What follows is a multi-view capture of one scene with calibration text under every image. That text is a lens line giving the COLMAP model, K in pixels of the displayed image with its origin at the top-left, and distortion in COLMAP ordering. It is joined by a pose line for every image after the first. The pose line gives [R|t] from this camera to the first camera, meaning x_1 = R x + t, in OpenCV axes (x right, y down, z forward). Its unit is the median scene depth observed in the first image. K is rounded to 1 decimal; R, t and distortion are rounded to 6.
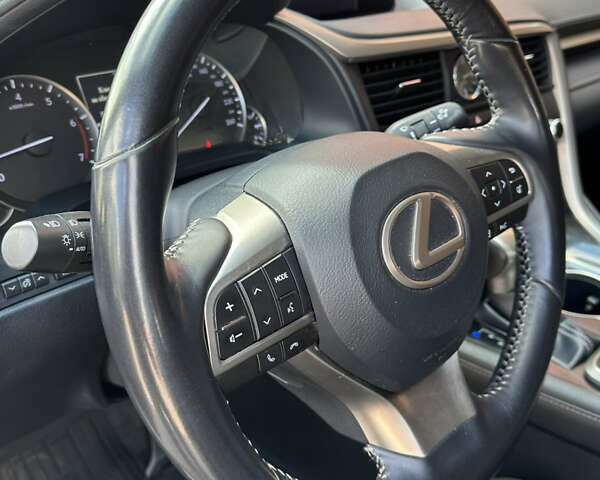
lens RADIAL K [[704.9, 0, 293.1], [0, 704.9, 226.0], [0, 0, 1]] dist [0.083748, 0.000000]
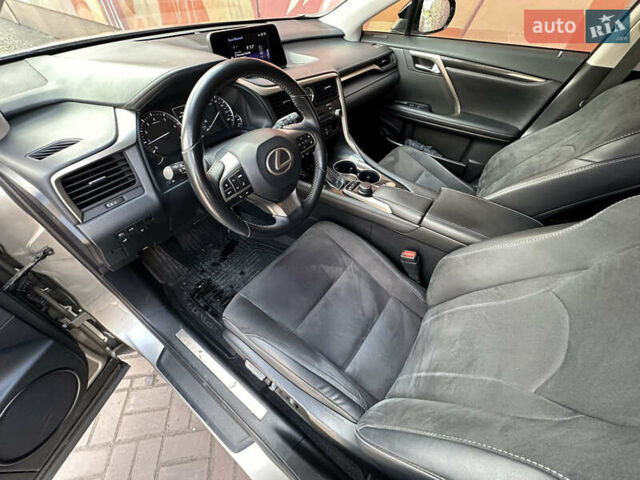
lens RADIAL K [[256.2, 0, 320.6], [0, 256.2, 240.9], [0, 0, 1]] dist [-0.001694, -0.000938]
pose [[0.986655, -0.113192, 0.117045, 0.180939], [0.061510, 0.924683, 0.375735, -0.083762], [-0.150759, -0.363522, 0.919306, -0.419572]]
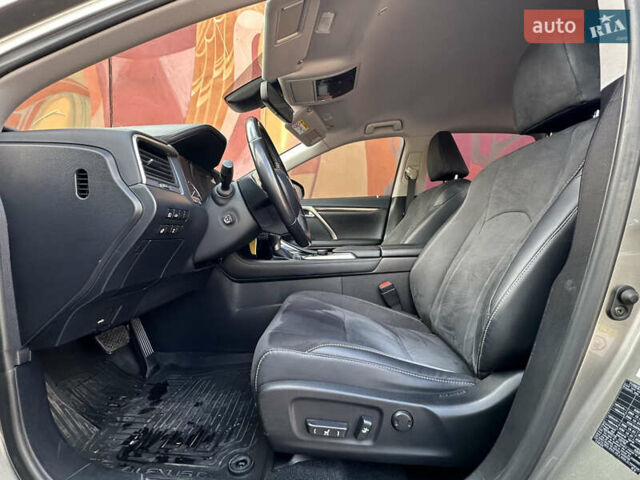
lens RADIAL K [[291.6, 0, 312.8], [0, 291.6, 245.3], [0, 0, 1]] dist [-0.004026, -0.000896]
pose [[0.743199, -0.055496, 0.666765, -0.959747], [0.302522, 0.916740, -0.260899, 0.872714], [-0.596771, 0.395611, 0.698109, -0.272827]]
